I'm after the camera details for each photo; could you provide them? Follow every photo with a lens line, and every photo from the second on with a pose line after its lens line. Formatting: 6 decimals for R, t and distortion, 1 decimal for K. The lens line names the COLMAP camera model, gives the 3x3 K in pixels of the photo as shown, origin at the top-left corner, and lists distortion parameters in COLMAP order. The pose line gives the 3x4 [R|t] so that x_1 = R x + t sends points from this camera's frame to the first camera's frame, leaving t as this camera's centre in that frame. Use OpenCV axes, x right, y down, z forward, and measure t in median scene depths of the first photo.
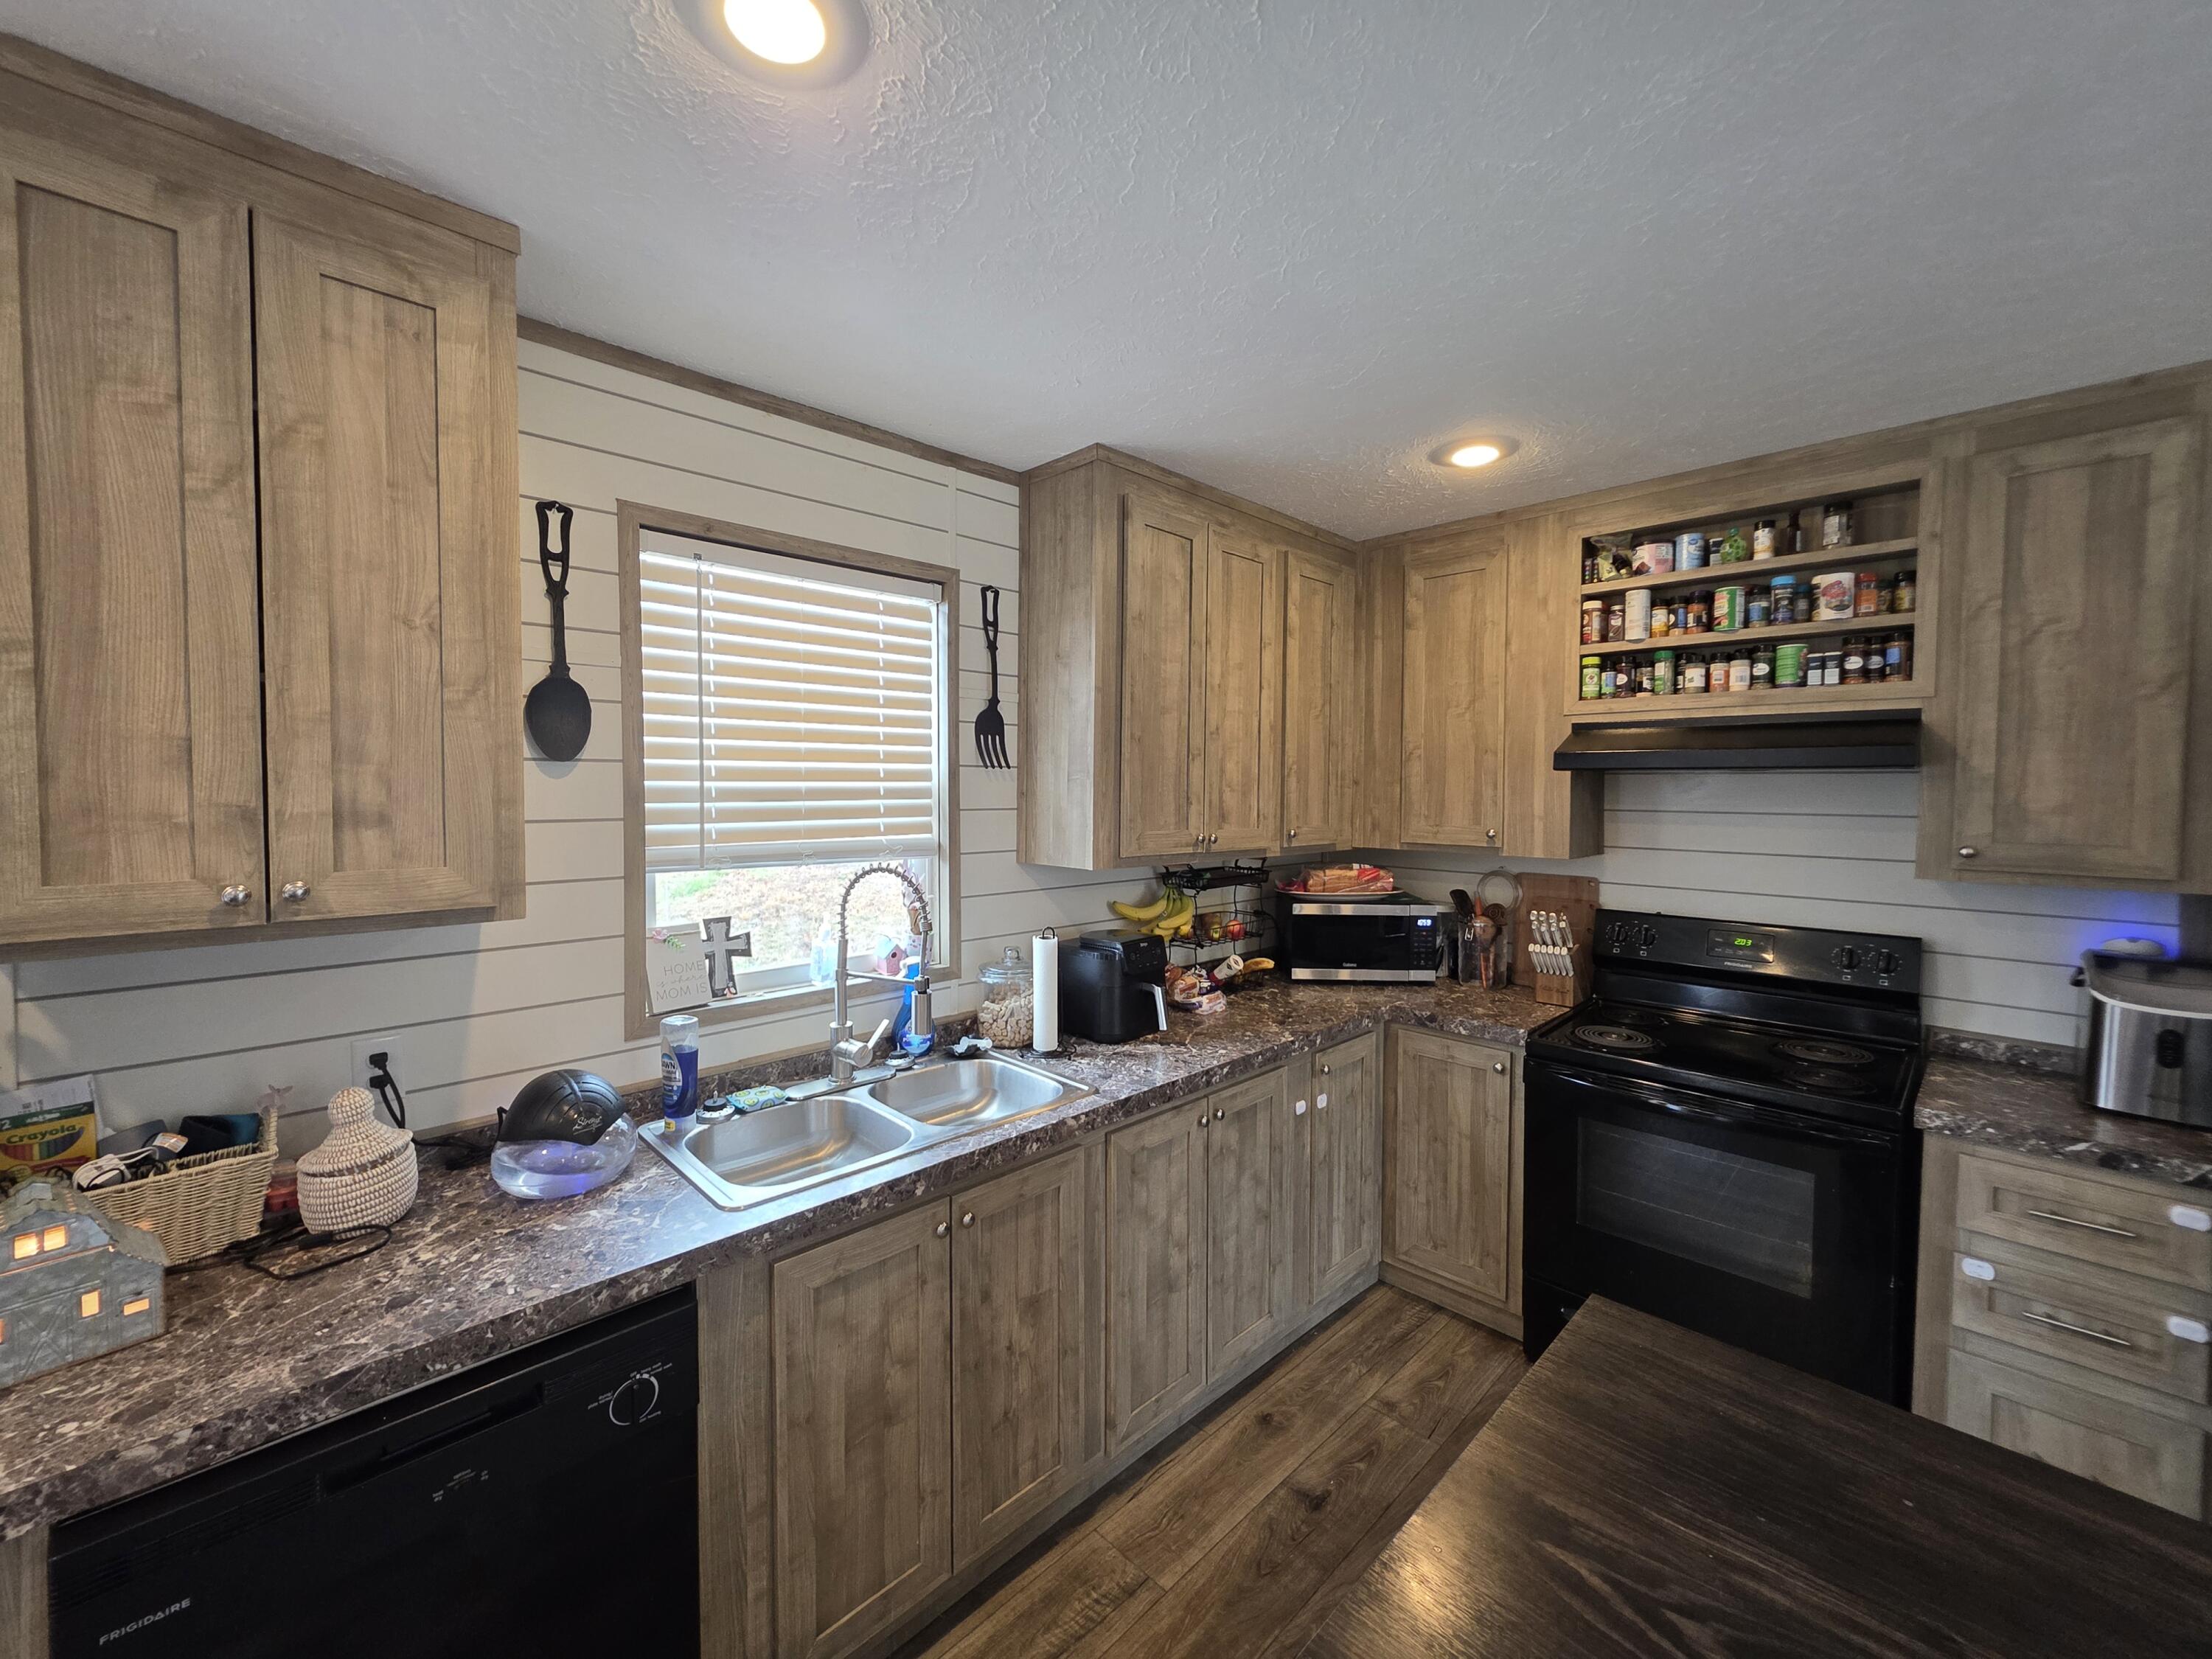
lens RADIAL K [[882.9, 0, 1094.9], [0, 882.9, 815.7], [0, 0, 1]] dist [-0.000110, 0.000279]
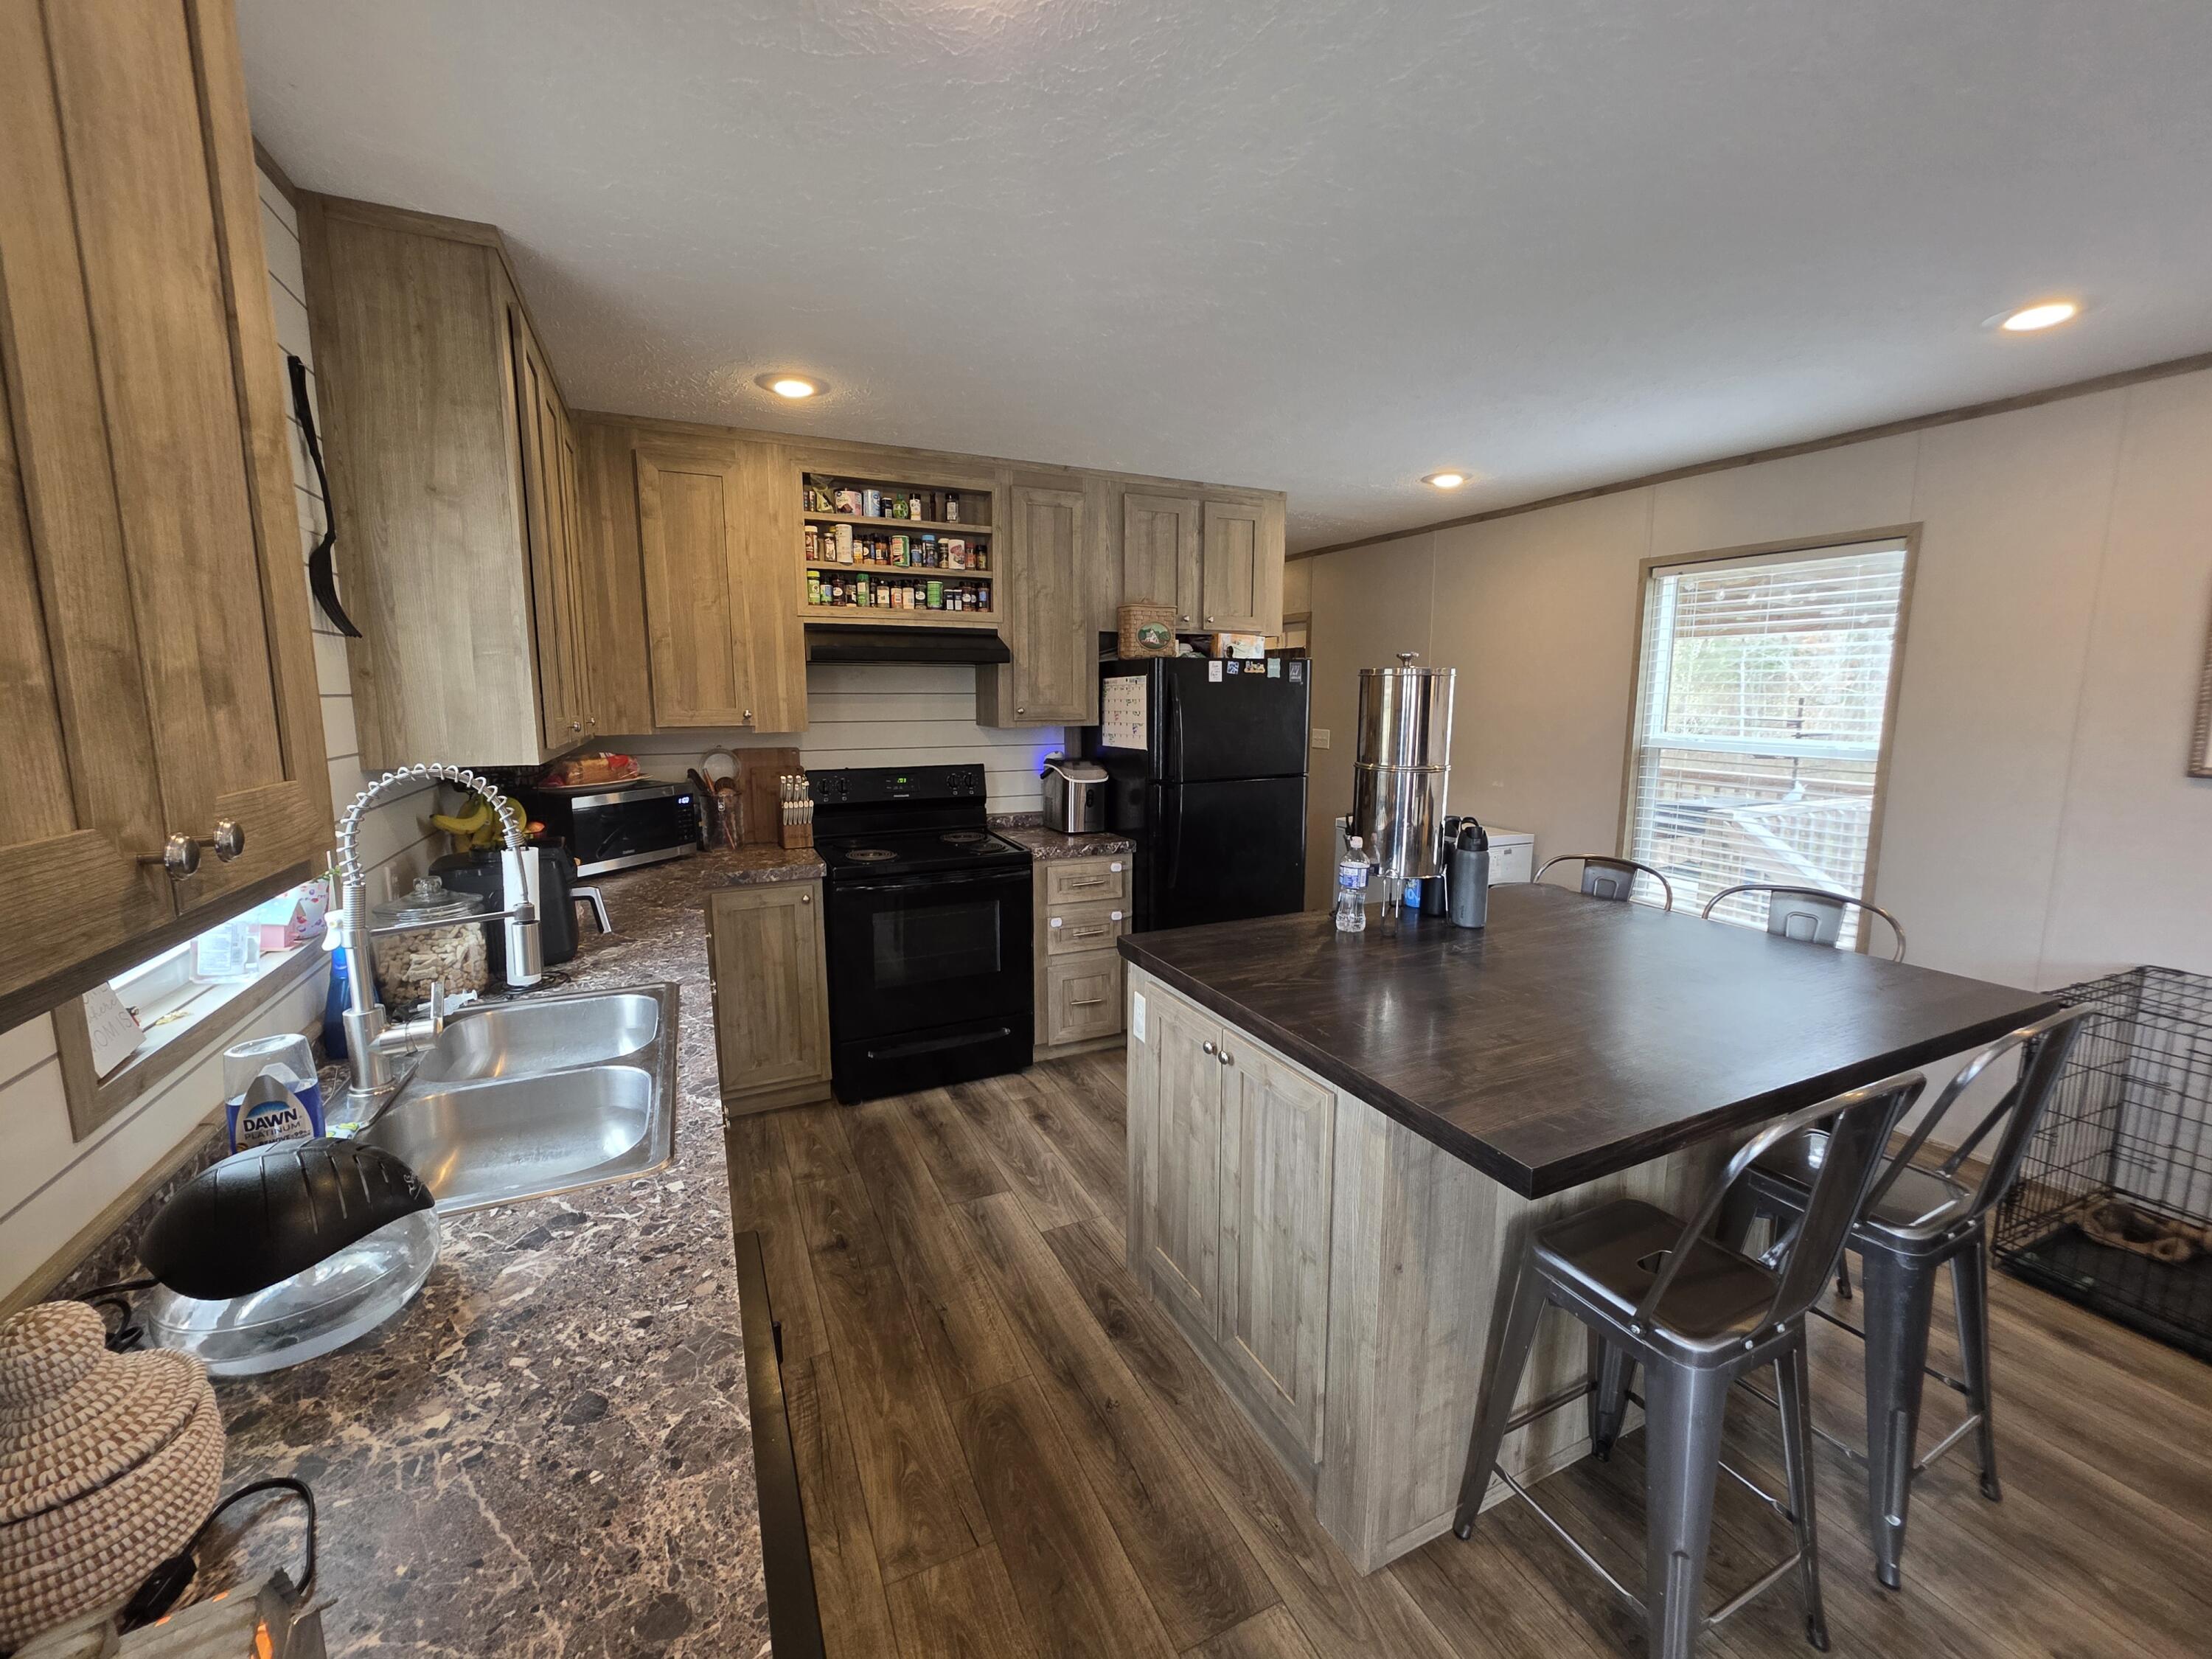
lens RADIAL K [[882.9, 0, 1095.1], [0, 882.9, 818.5], [0, 0, 1]] dist [-0.000110, 0.000279]
pose [[0.332486, -0.141081, 0.932496, -0.642678], [0.033495, 0.989890, 0.137822, 0.014118], [-0.942513, -0.014590, 0.333850, 0.221314]]
